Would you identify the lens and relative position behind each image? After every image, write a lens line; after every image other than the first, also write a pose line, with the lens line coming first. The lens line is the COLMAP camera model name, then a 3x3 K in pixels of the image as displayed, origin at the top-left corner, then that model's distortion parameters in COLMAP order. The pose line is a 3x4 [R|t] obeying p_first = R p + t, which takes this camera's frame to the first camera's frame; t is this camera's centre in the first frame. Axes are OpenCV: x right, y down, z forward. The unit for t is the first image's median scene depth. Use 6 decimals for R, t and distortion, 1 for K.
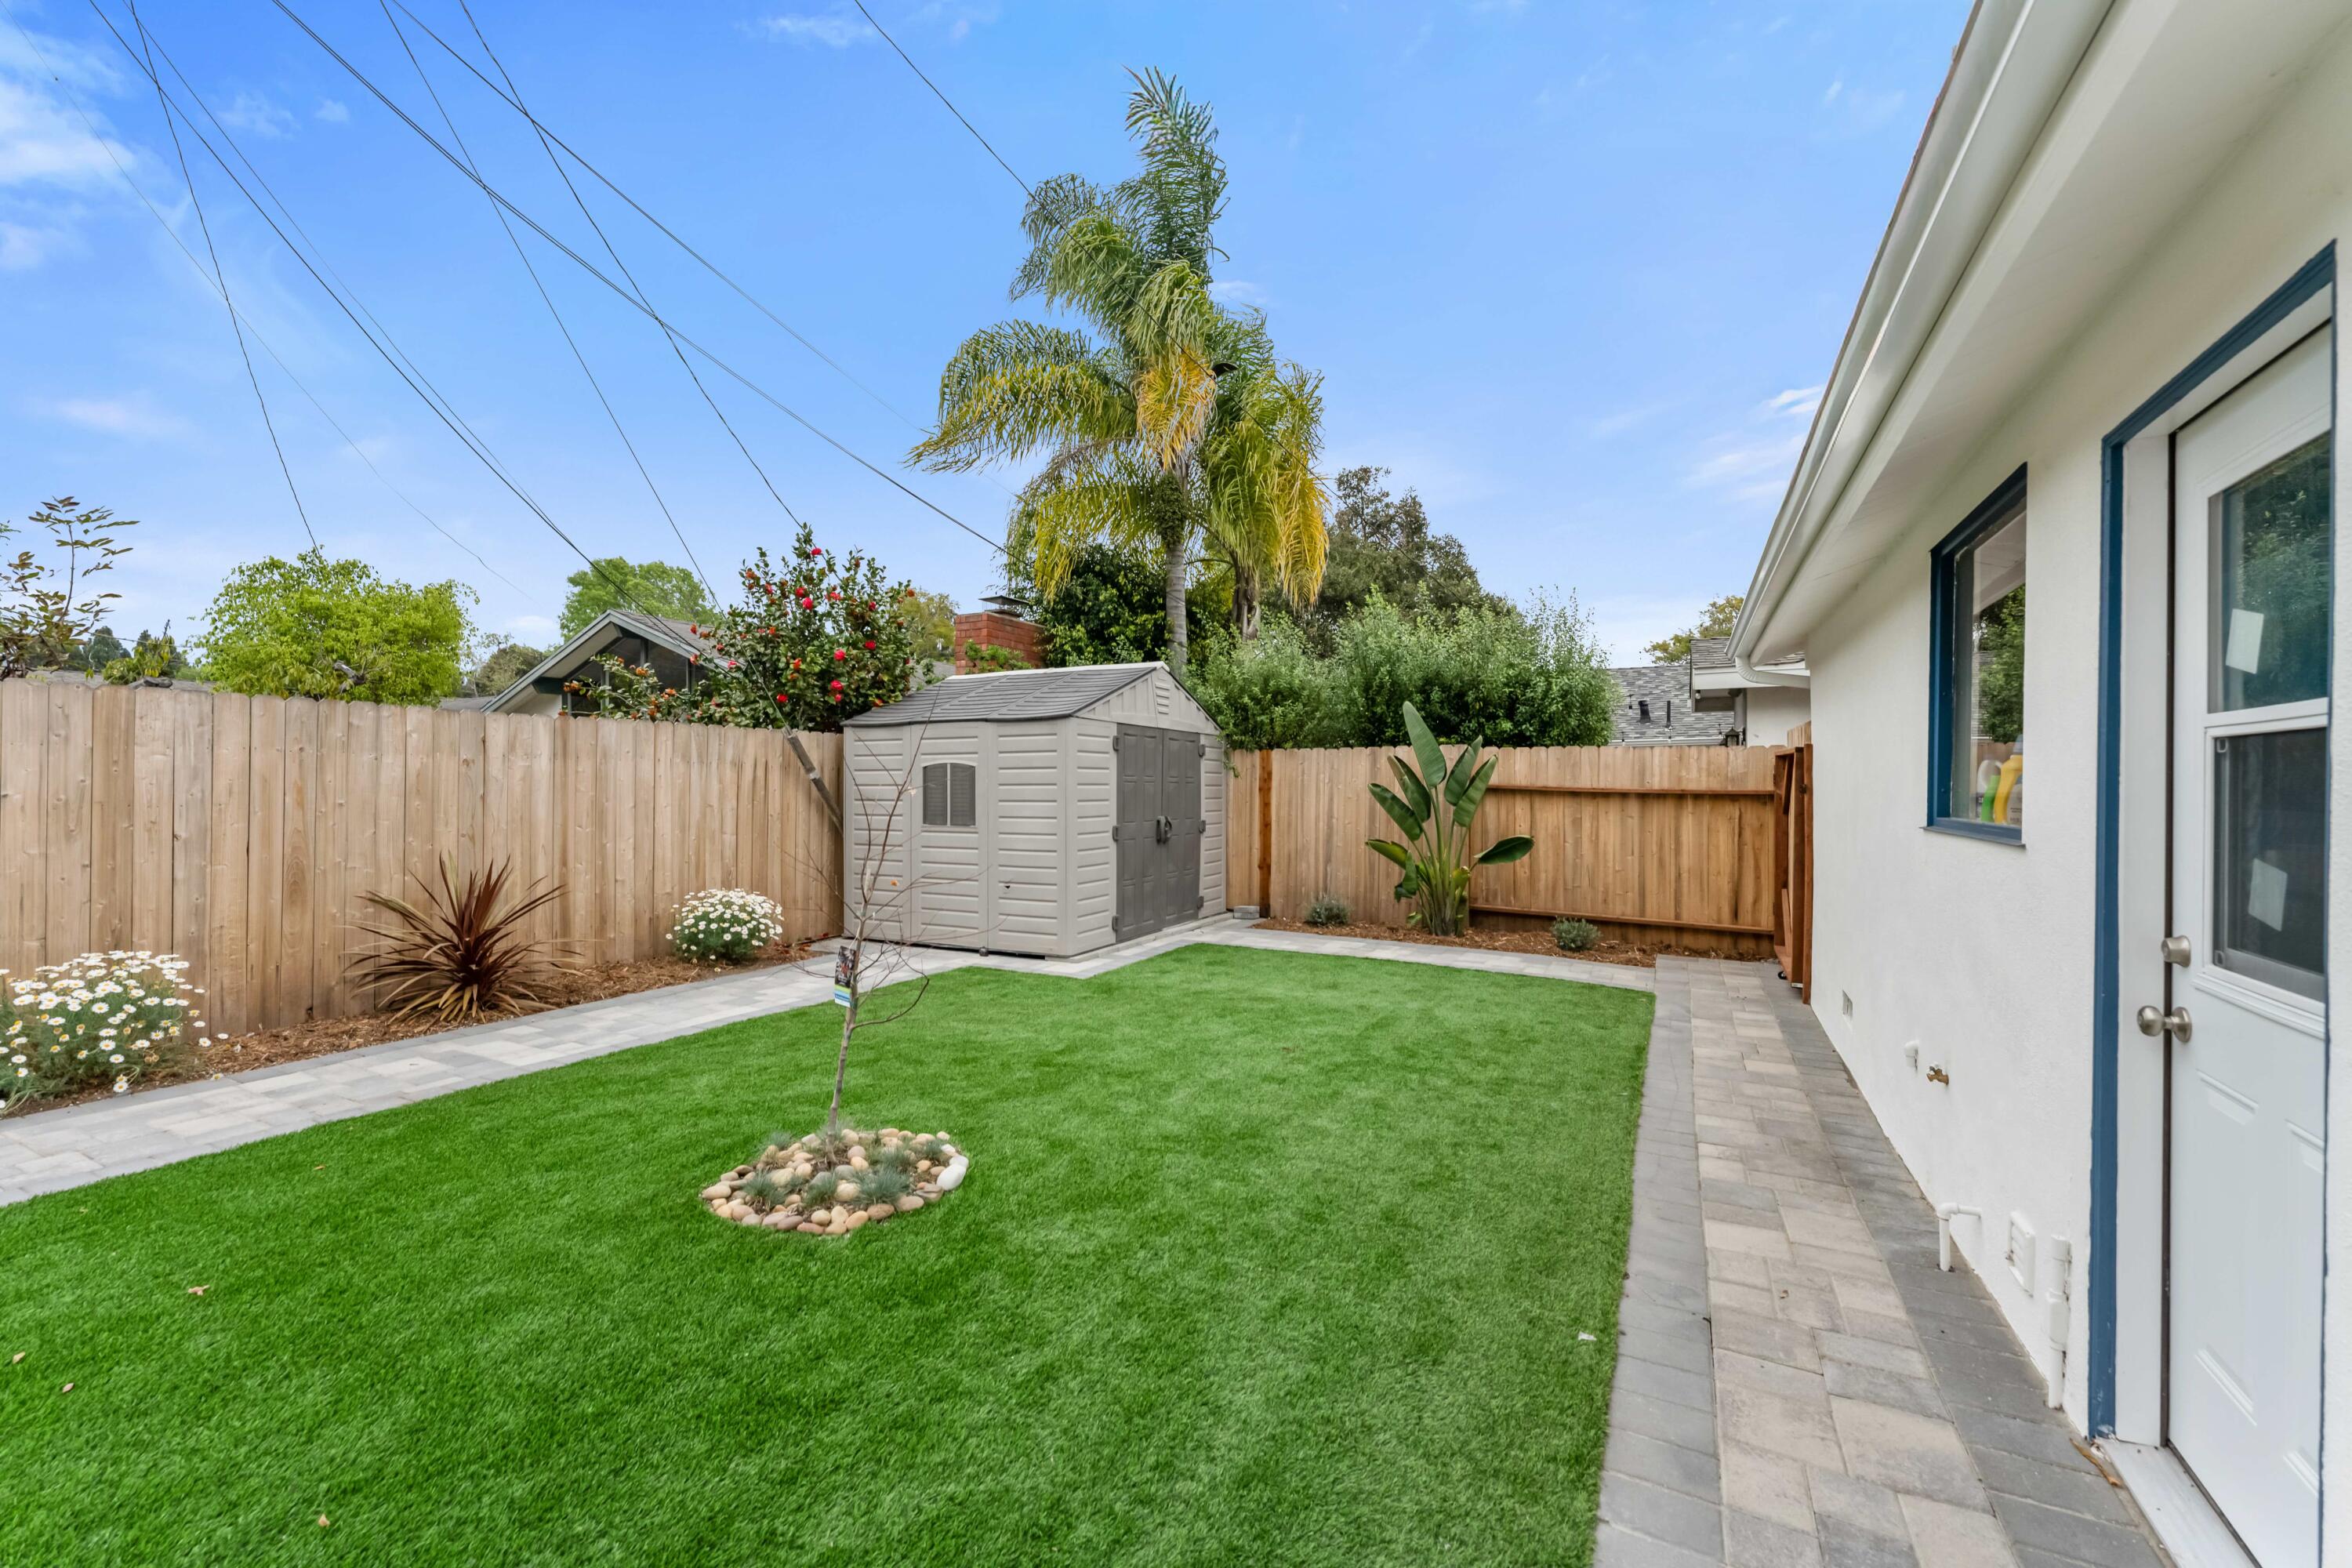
lens RADIAL K [[911.0, 0, 1175.2], [0, 911.0, 791.4], [0, 0, 1]] dist [-0.000053, -0.000066]
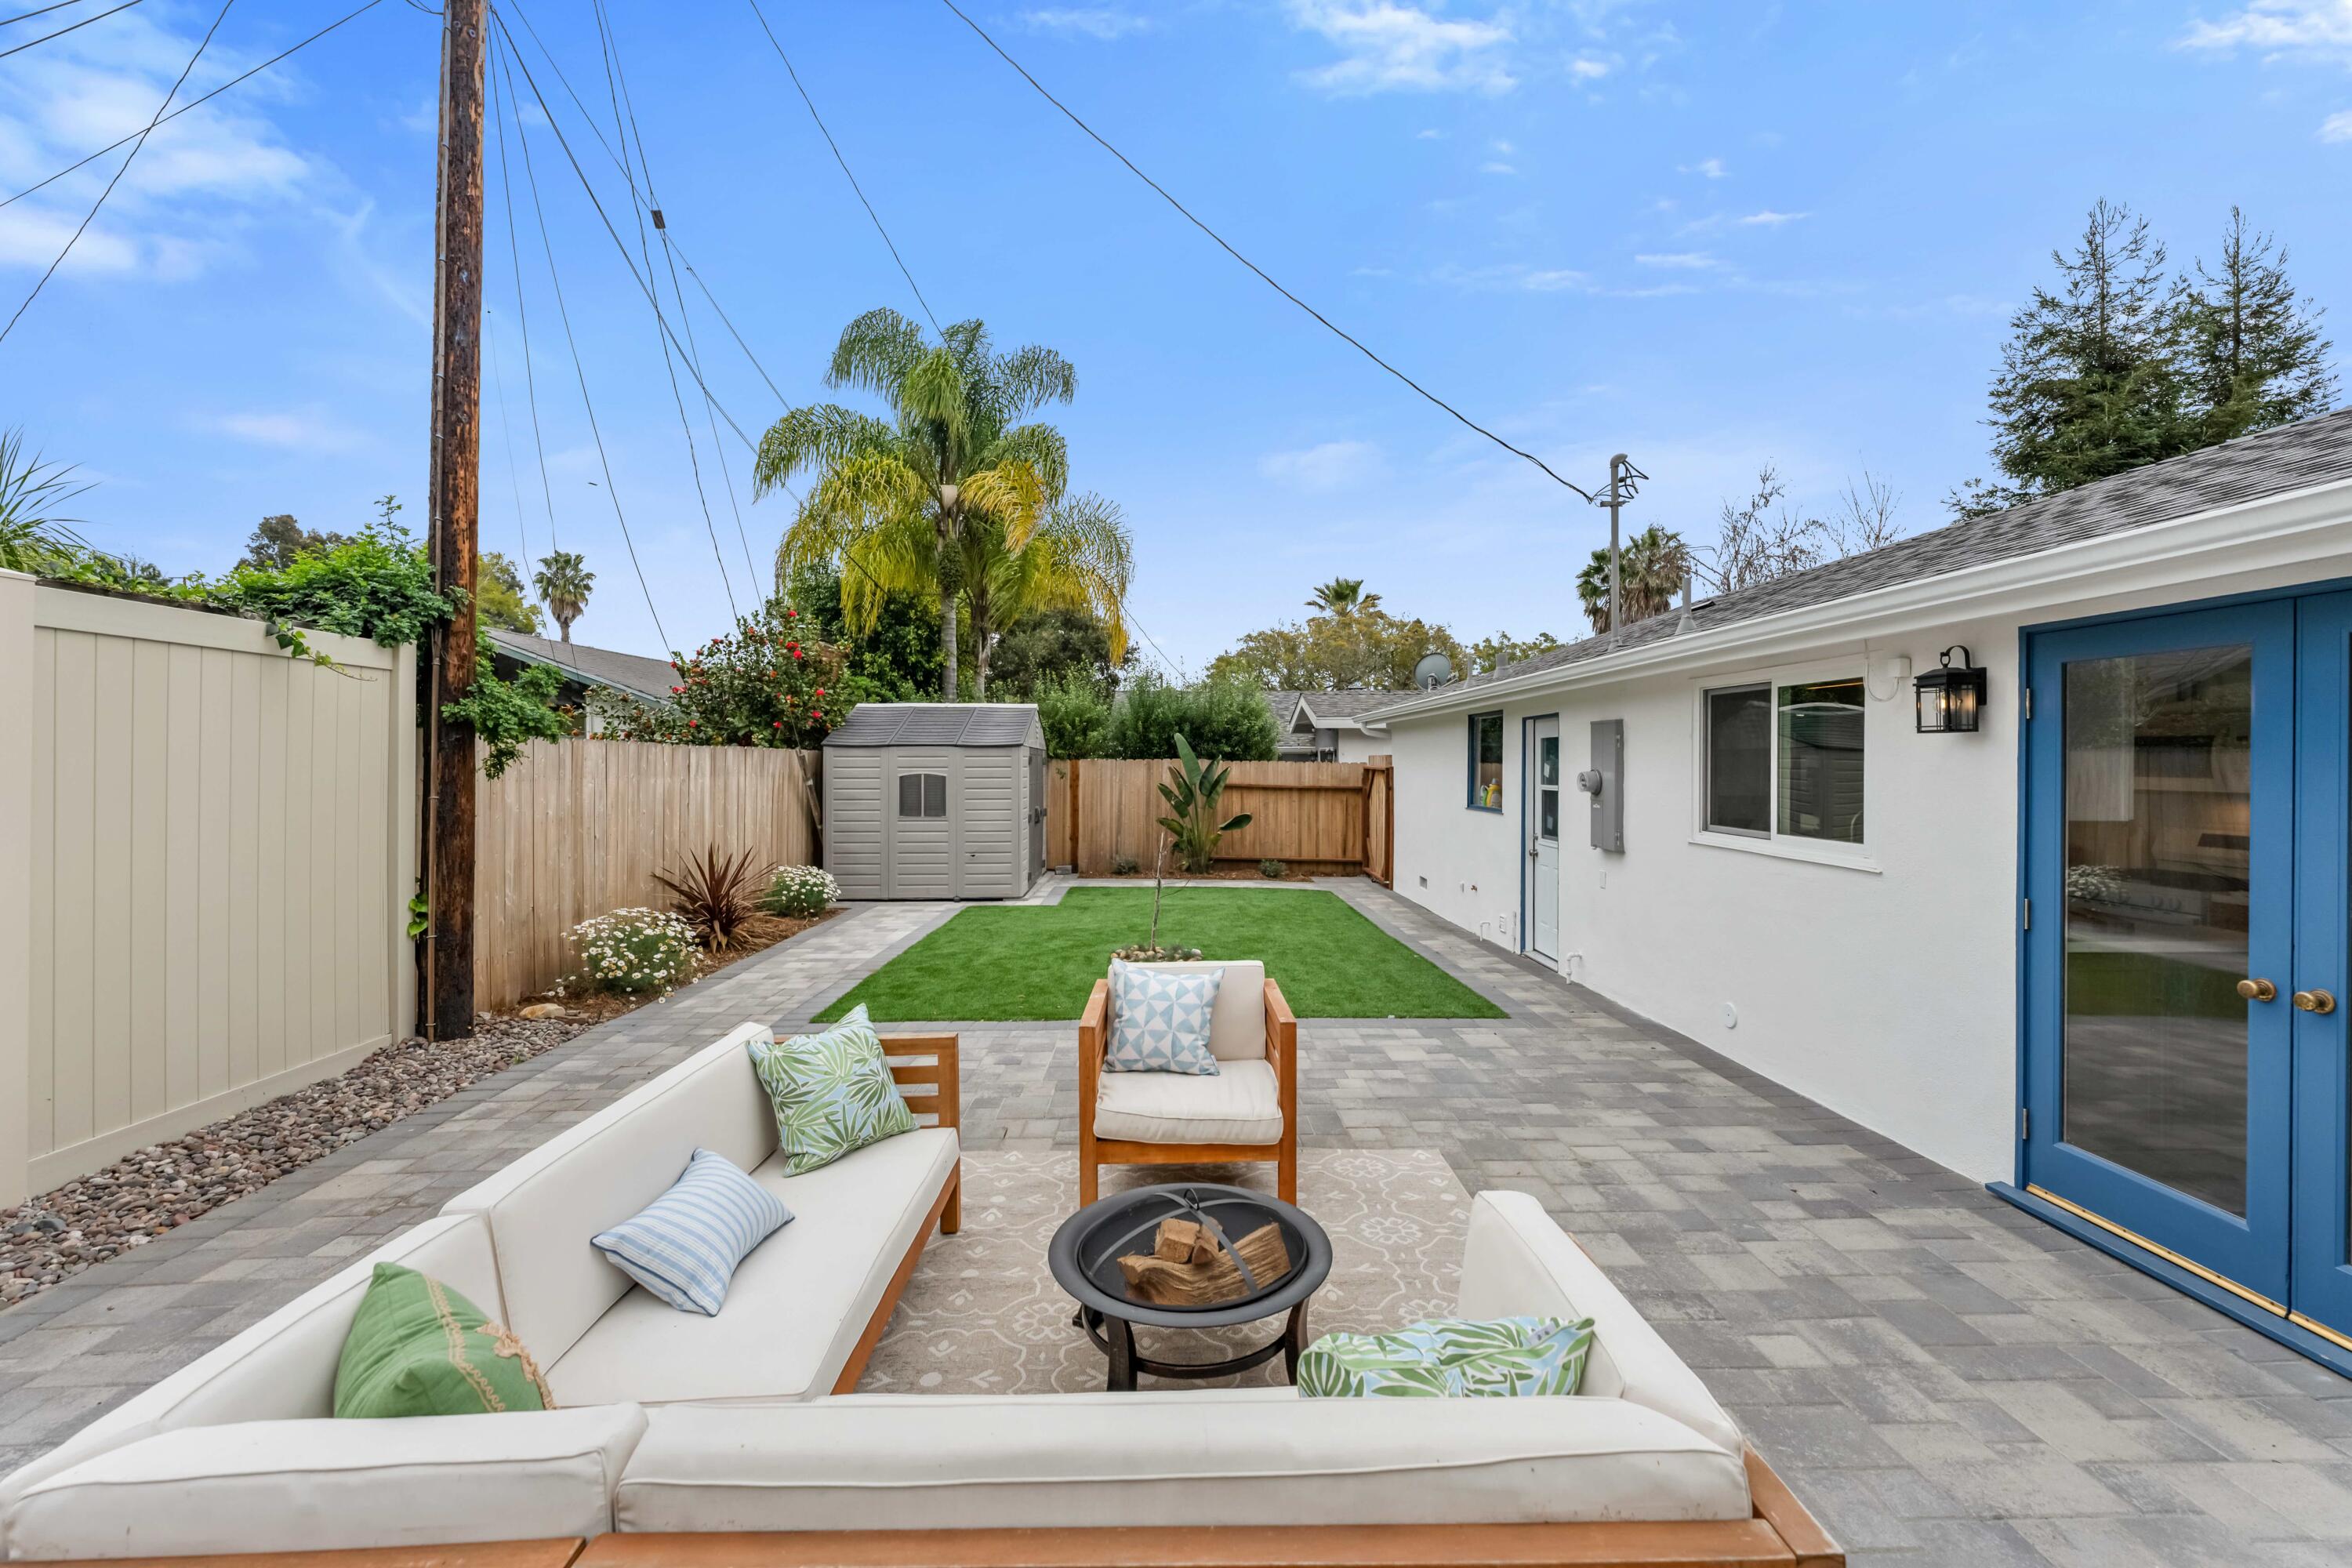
lens RADIAL K [[946.1, 0, 1176.0], [0, 946.1, 784.0], [0, 0, 1]] dist [0.017674, -0.000197]
pose [[0.866514, -0.009924, 0.499055, -0.609779], [0.001668, 0.999854, 0.016987, -0.036906], [-0.499151, -0.013887, 0.866404, -0.476883]]
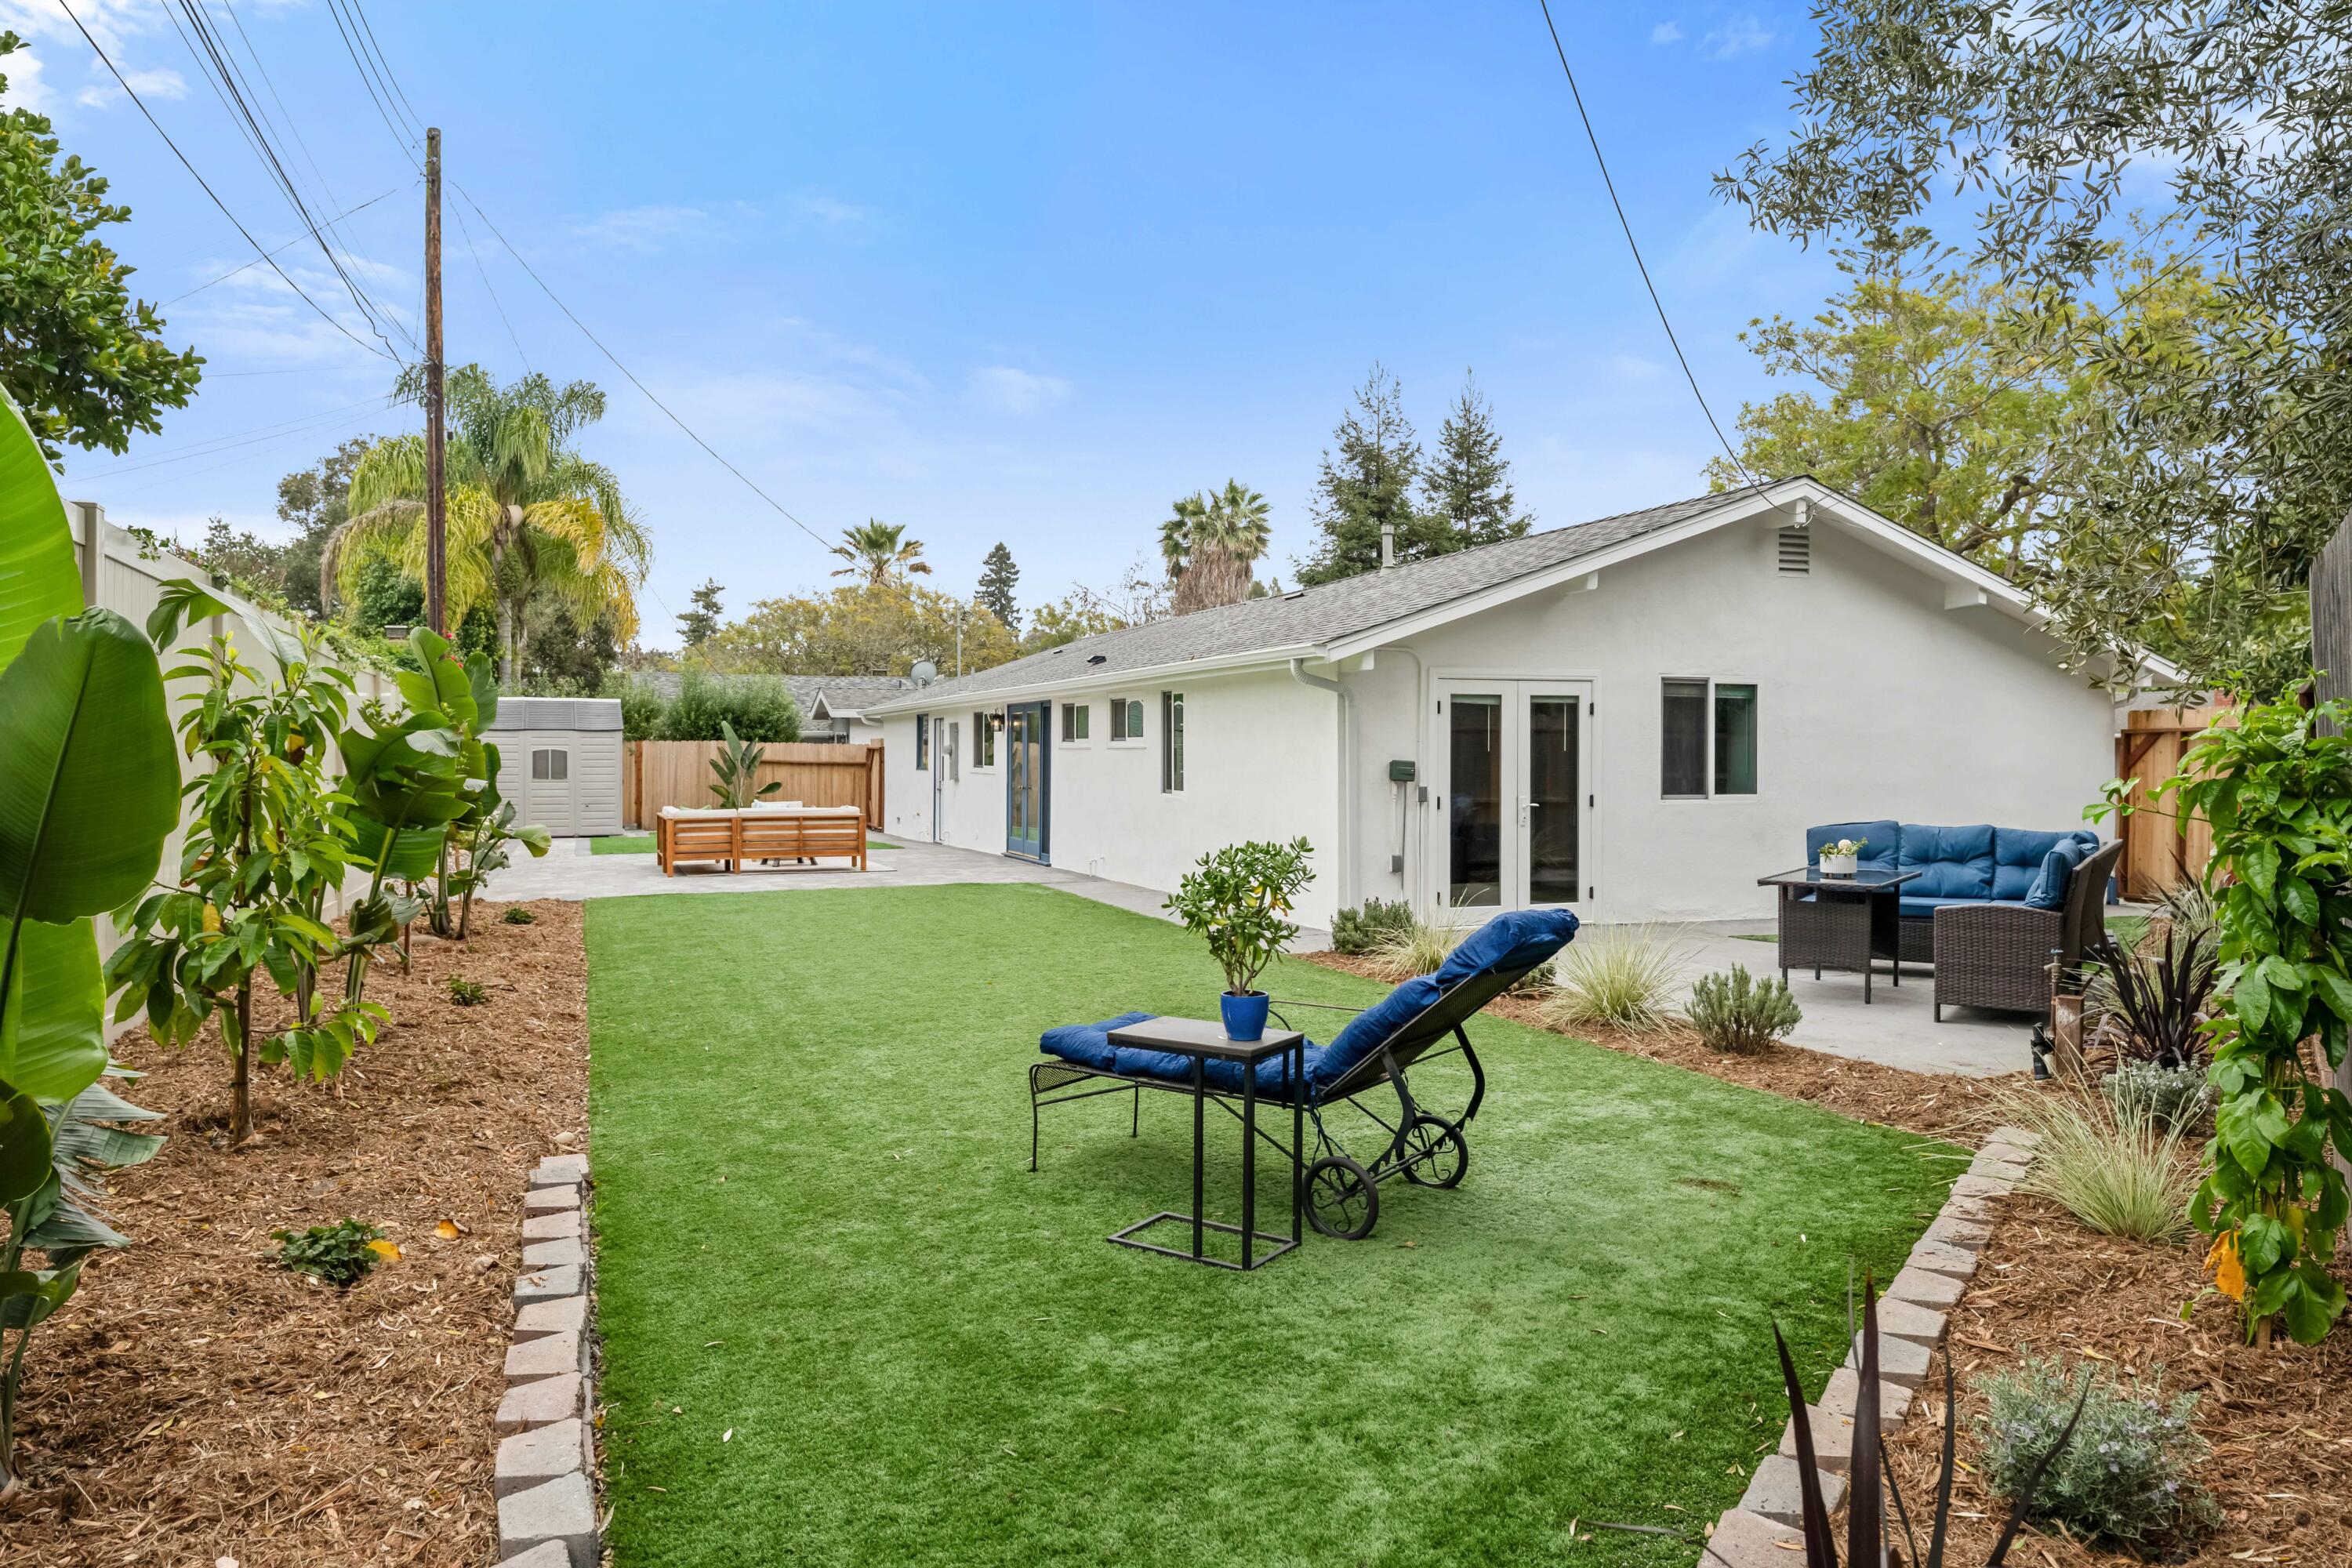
lens RADIAL K [[1606.2, 0, 1172.3], [0, 1606.2, 743.0], [0, 0, 1]] dist [0.025743, 0.002631]
pose [[0.650769, 0.008104, 0.759232, -1.991735], [0.001094, 0.999932, -0.011610, -0.001020], [-0.759275, 0.008386, 0.650716, -2.332496]]
